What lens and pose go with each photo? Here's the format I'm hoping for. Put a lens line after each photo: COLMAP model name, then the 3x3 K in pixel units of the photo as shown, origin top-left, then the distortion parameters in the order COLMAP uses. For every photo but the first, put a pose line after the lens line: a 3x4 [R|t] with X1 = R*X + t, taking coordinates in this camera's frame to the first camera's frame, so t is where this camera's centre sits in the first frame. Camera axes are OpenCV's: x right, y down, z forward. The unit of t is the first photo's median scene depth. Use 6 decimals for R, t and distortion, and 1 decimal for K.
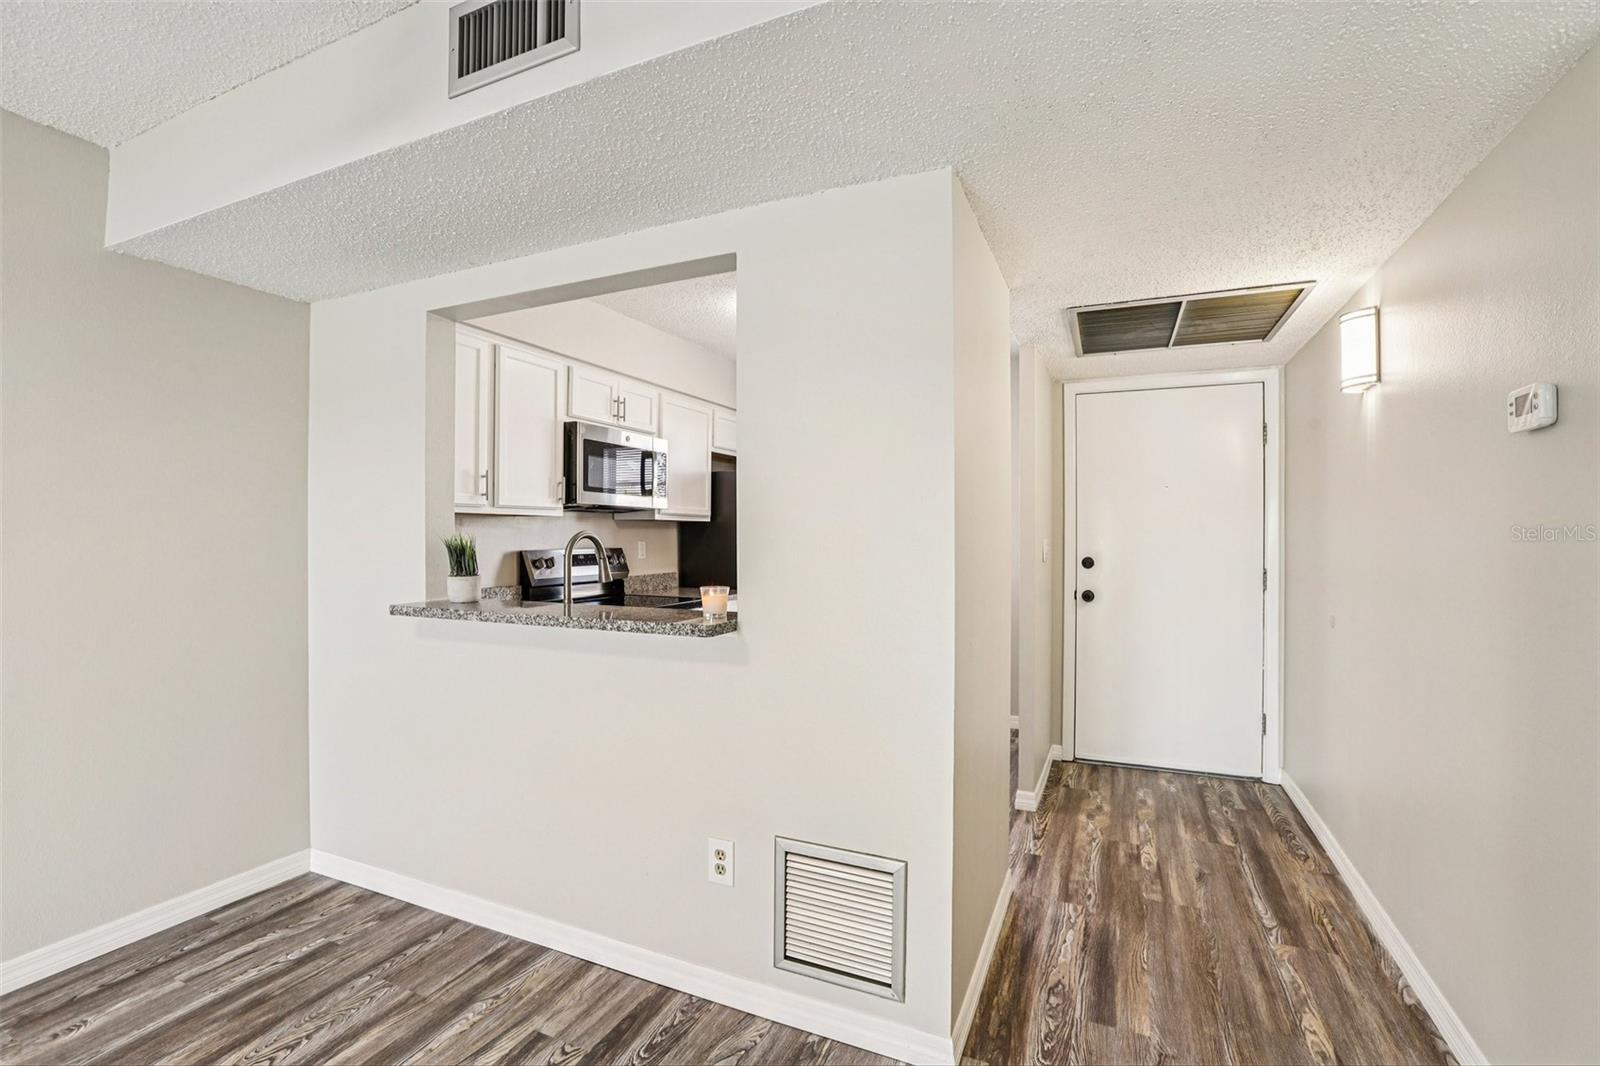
lens RADIAL K [[720.6, 0, 789.4], [0, 720.6, 537.7], [0, 0, 1]] dist [-0.041324, 0.014603]
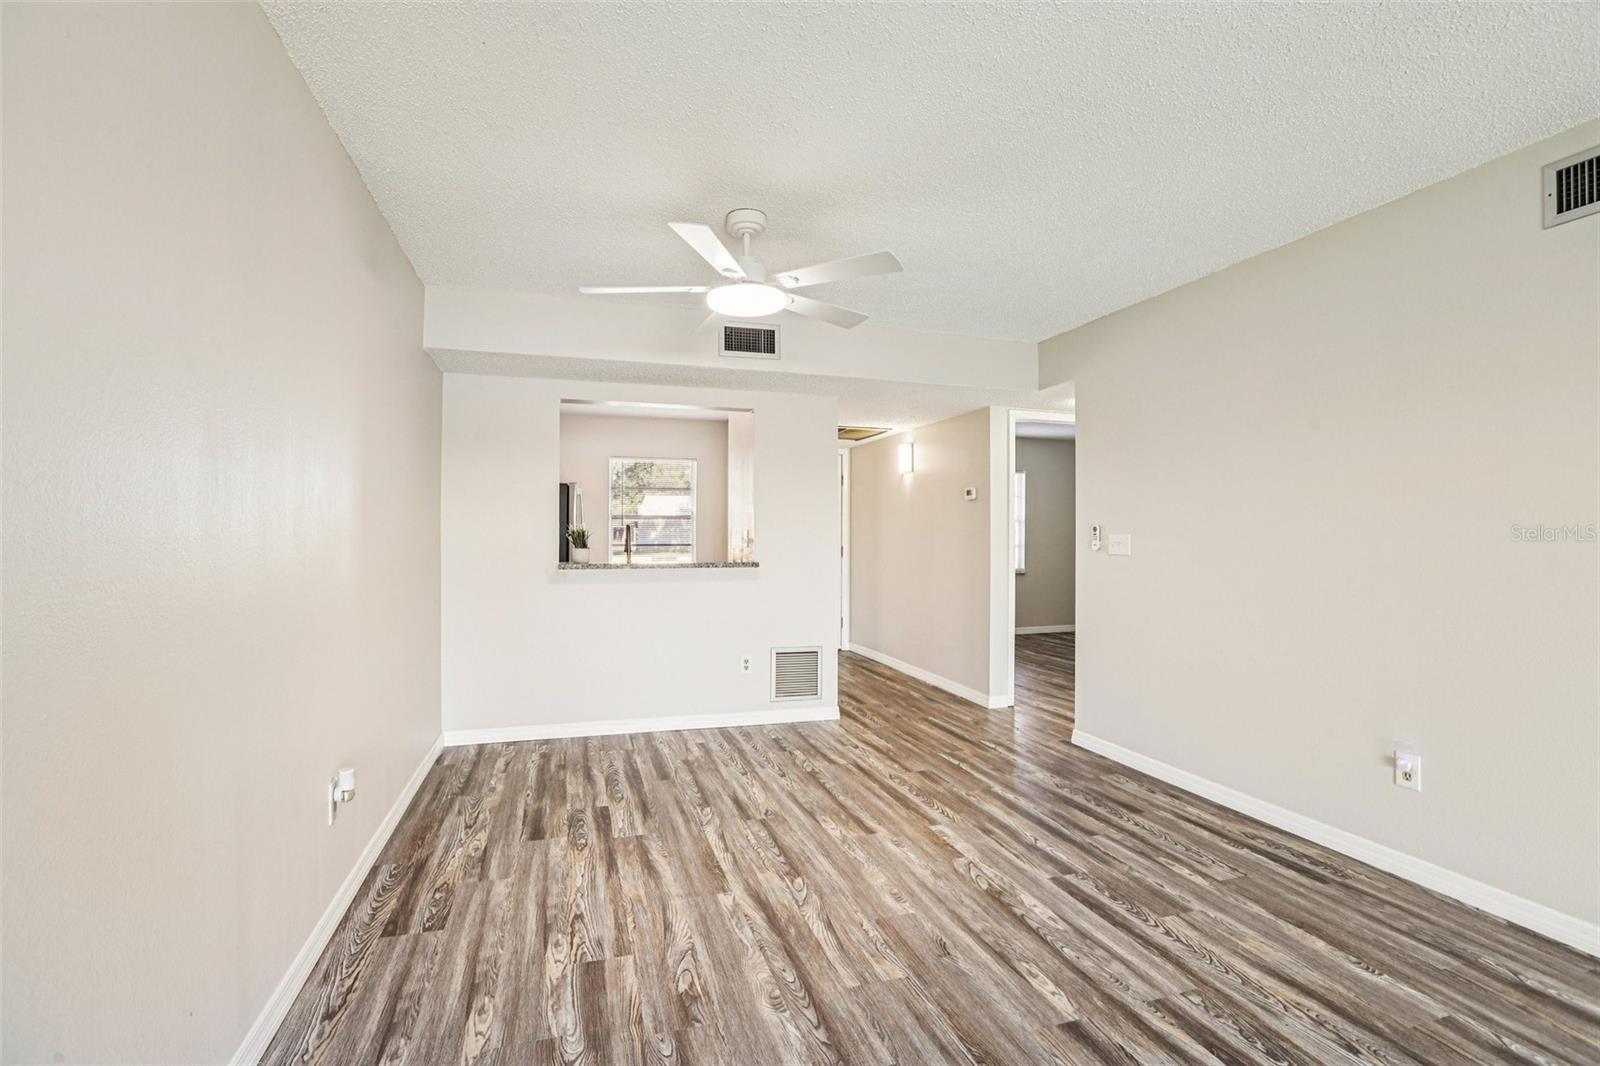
lens RADIAL K [[728.5, 0, 797.9], [0, 728.5, 536.6], [0, 0, 1]] dist [-0.039150, 0.012281]
pose [[0.736868, 0.002810, 0.676031, -0.892623], [-0.005709, 0.999982, 0.002066, 0.014907], [-0.676013, -0.005381, 0.736870, -0.490189]]
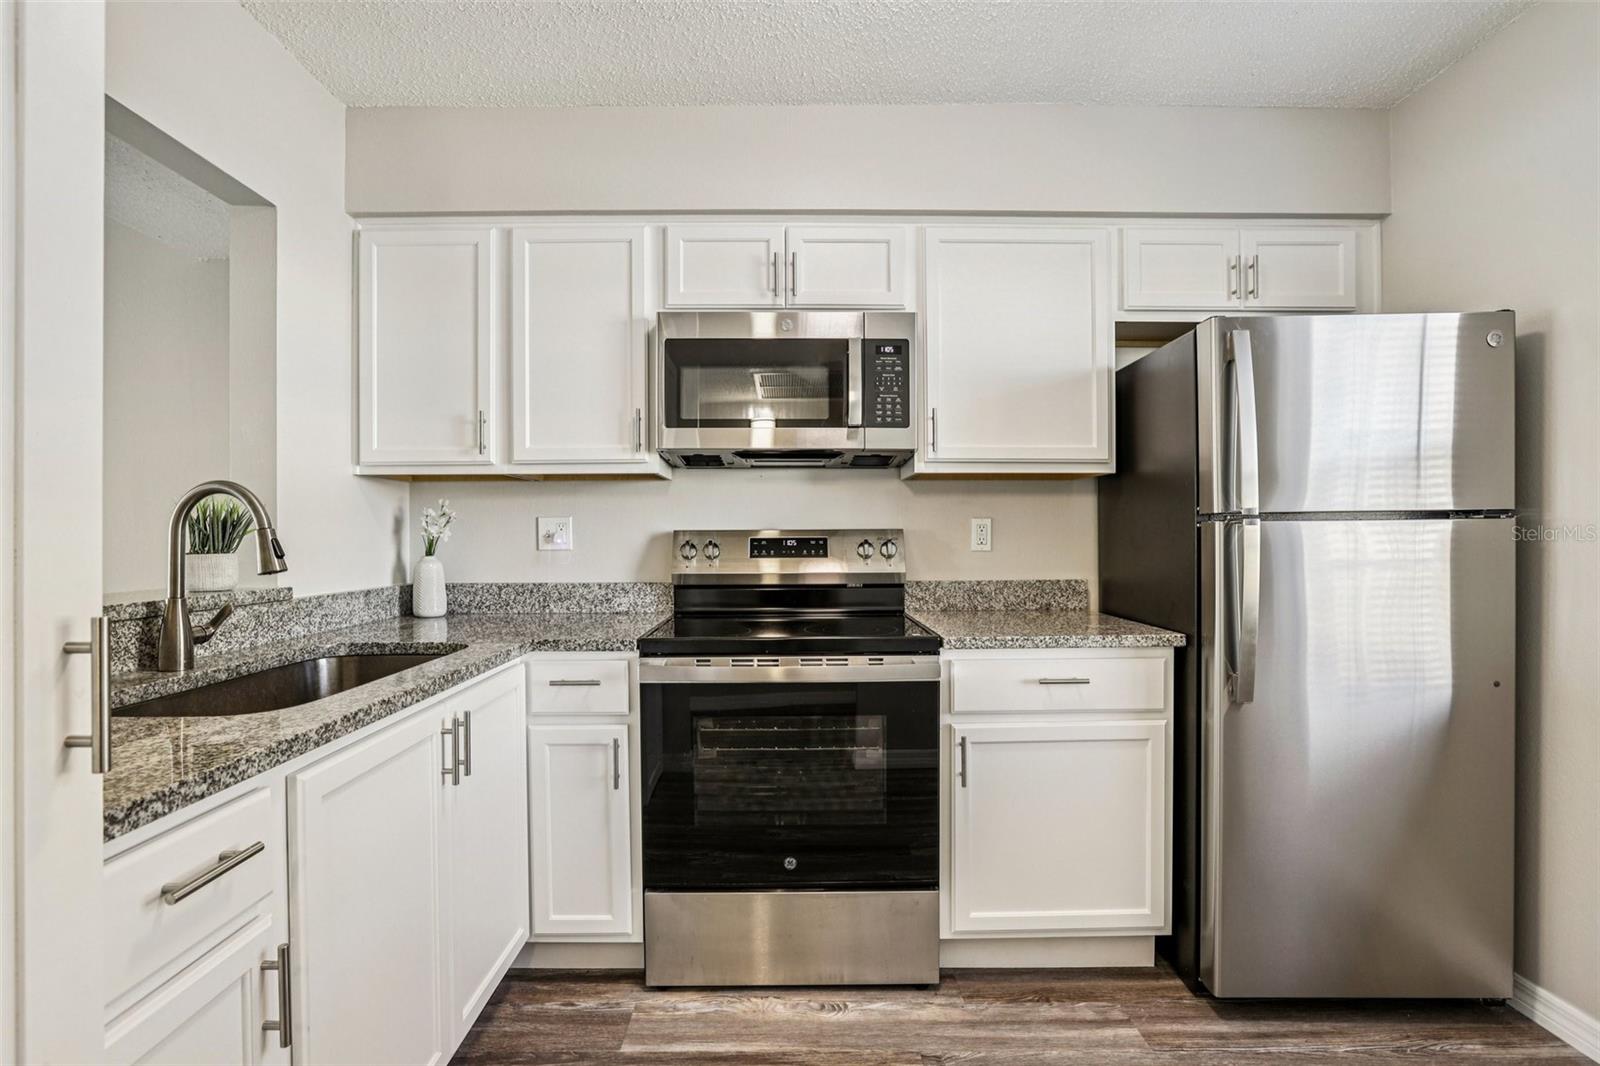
lens RADIAL K [[741.1, 0, 800.4], [0, 741.1, 531.0], [0, 0, 1]] dist [-0.014017, 0.000915]
pose [[0.437253, -0.000490, -0.899338, 0.304975], [0.000531, 1.000000, -0.000286, 0.019178], [0.899338, -0.000353, 0.437253, 0.827363]]
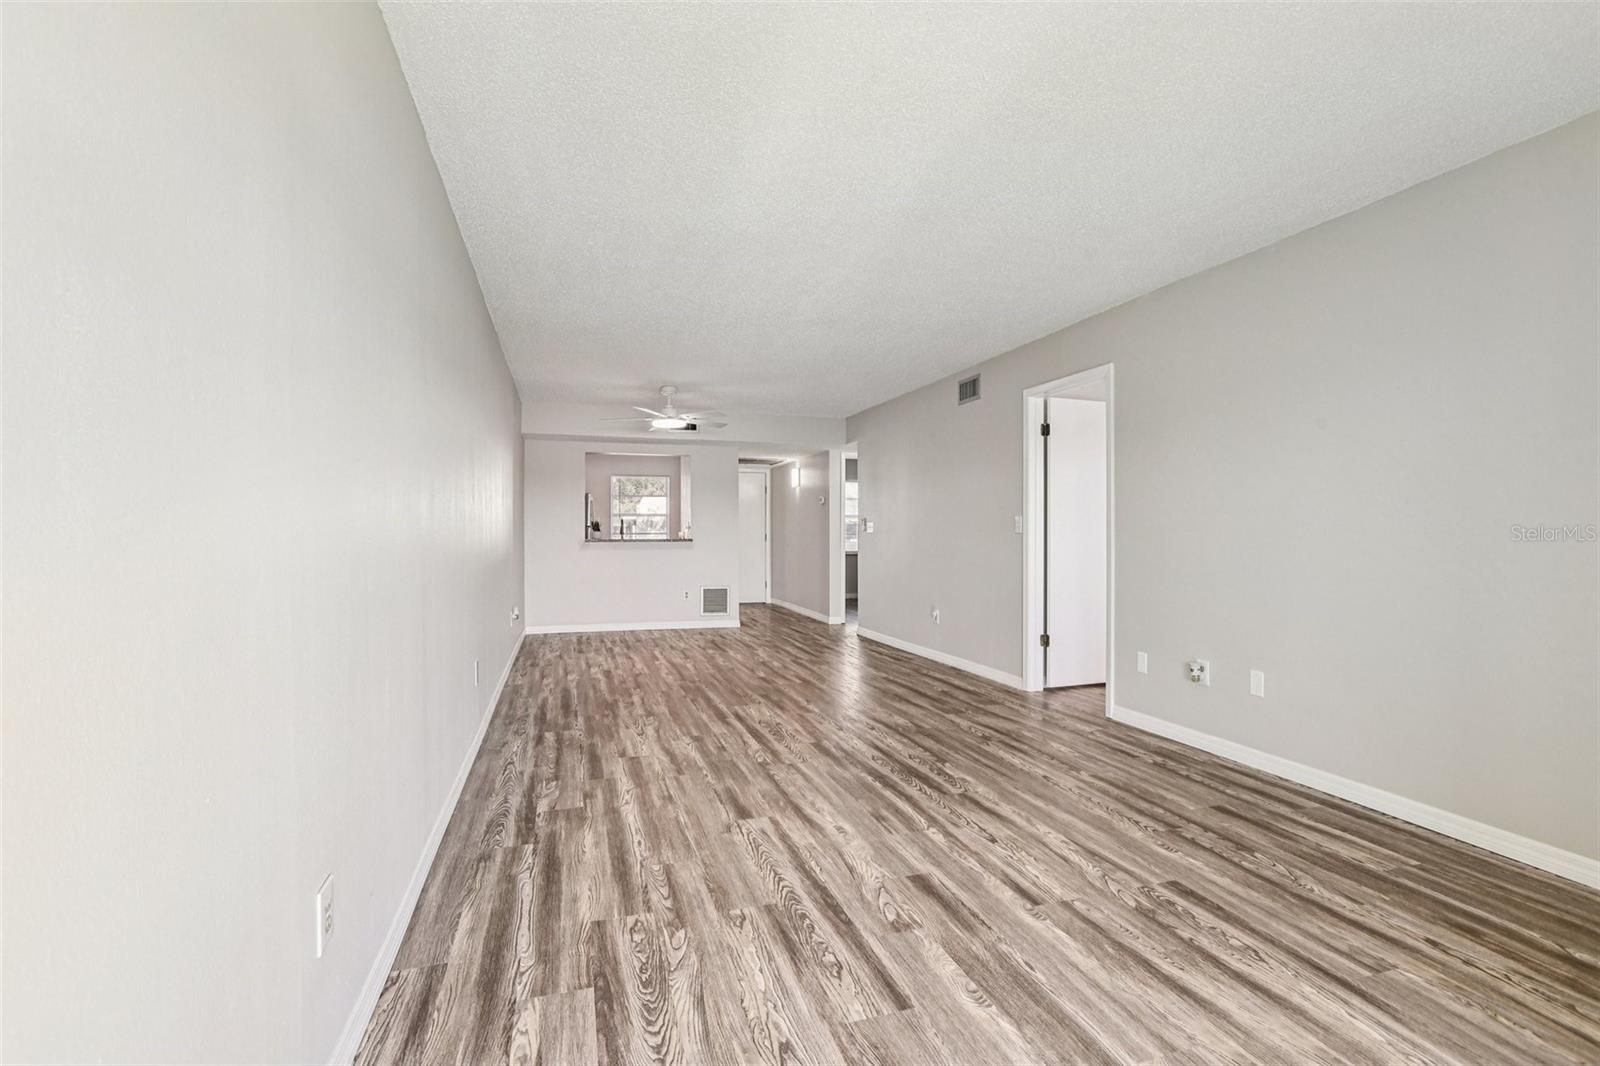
lens RADIAL K [[728.5, 0, 797.9], [0, 728.5, 536.6], [0, 0, 1]] dist [-0.039150, 0.012281]
pose [[0.739101, 0.002842, 0.673588, -1.442529], [-0.006176, 0.999978, 0.002558, 0.050312], [-0.673566, -0.006051, 0.739102, -1.522221]]
